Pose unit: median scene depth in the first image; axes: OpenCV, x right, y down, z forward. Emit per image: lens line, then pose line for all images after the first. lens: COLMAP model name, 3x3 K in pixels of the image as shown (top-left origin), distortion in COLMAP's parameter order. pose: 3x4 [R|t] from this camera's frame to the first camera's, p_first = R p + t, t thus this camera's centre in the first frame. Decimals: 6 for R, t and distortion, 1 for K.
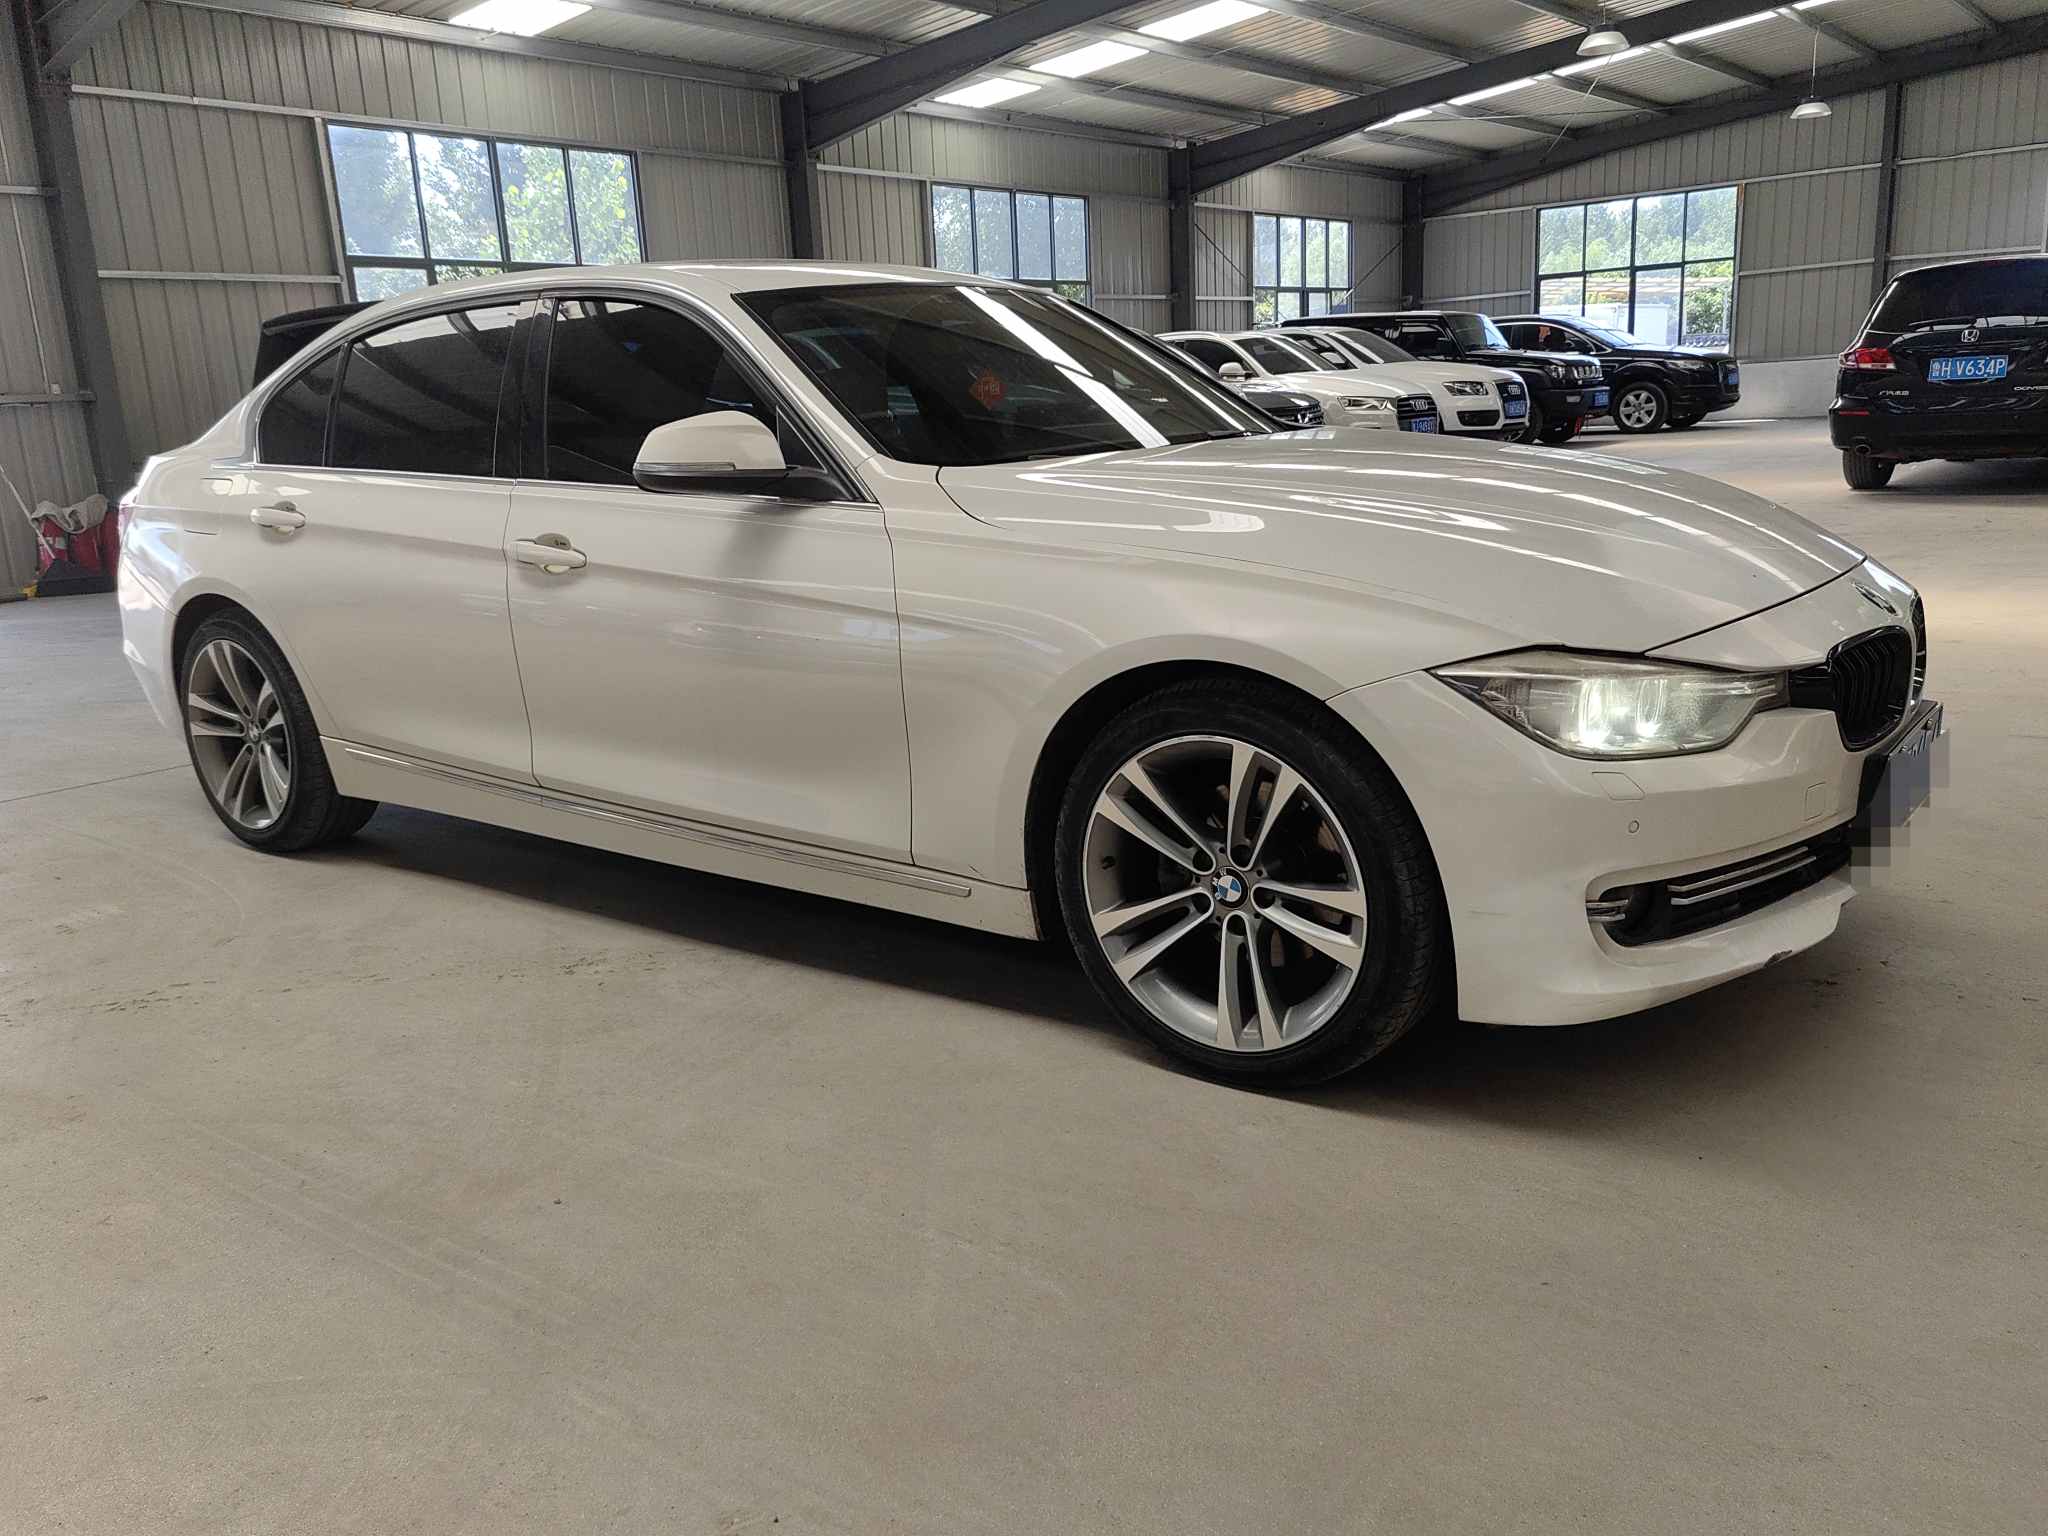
lens RADIAL K [[1627.0, 0, 1016.0], [0, 1627.0, 779.6], [0, 0, 1]] dist [0.086778, -0.081360]
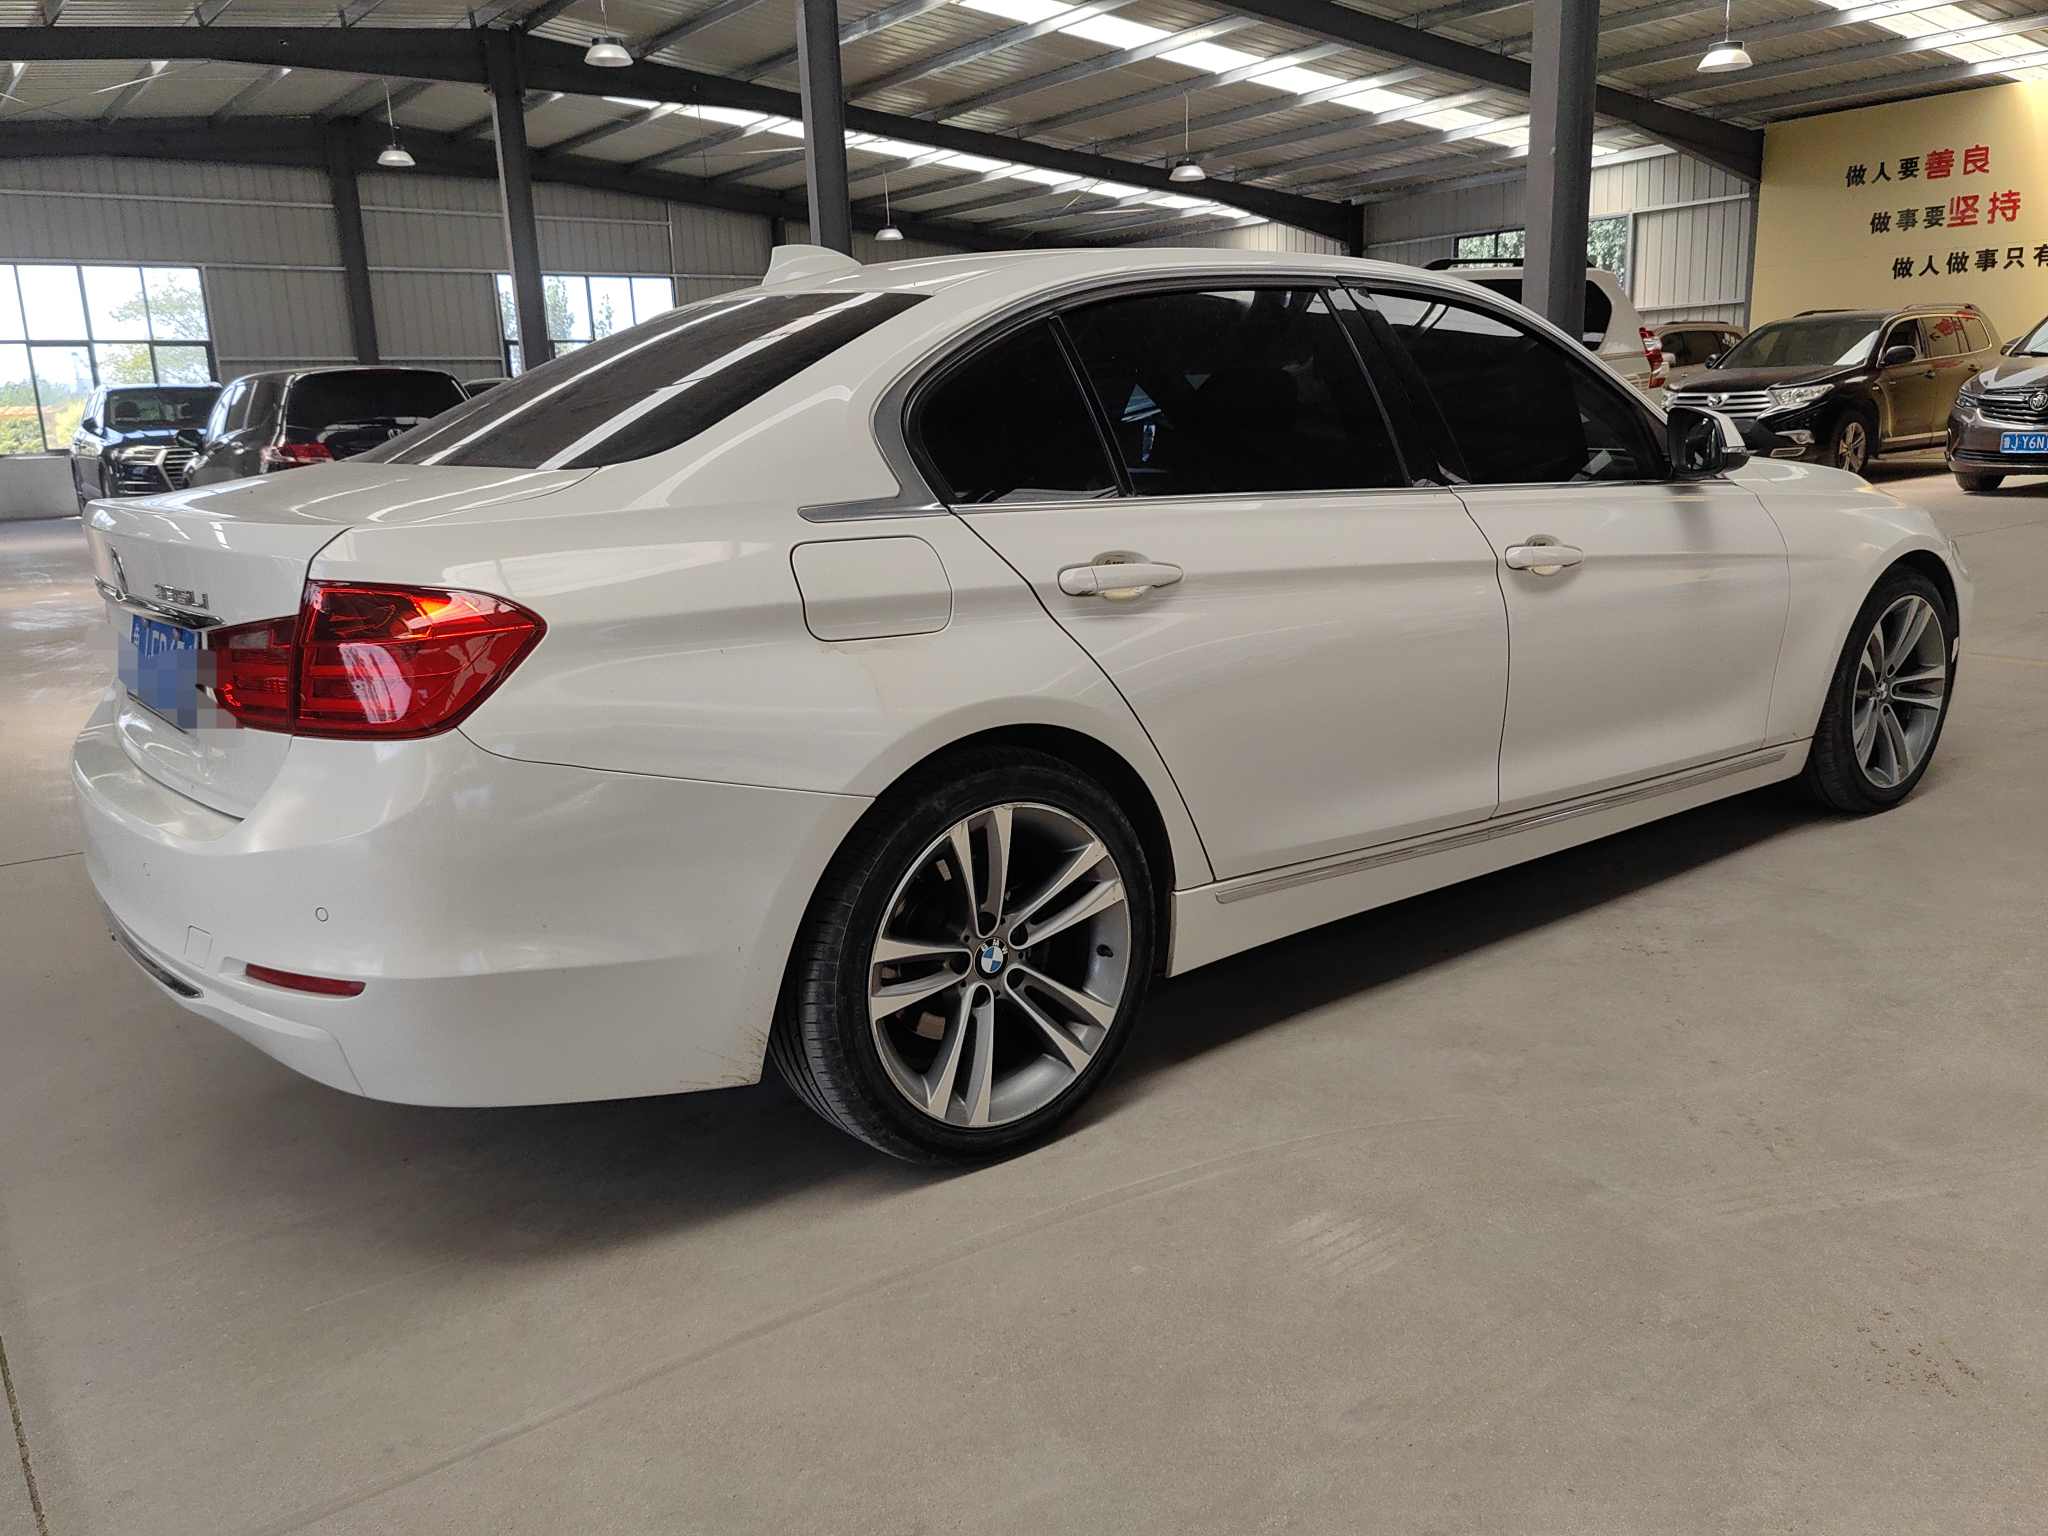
lens RADIAL K [[1627.0, 0, 1016.0], [0, 1627.0, 779.6], [0, 0, 1]] dist [0.086778, -0.081360]
pose [[0.247203, -0.182005, 0.951717, -1.213314], [0.247452, 0.961490, 0.119600, -0.189957], [-0.936834, 0.205939, 0.282721, 0.981921]]
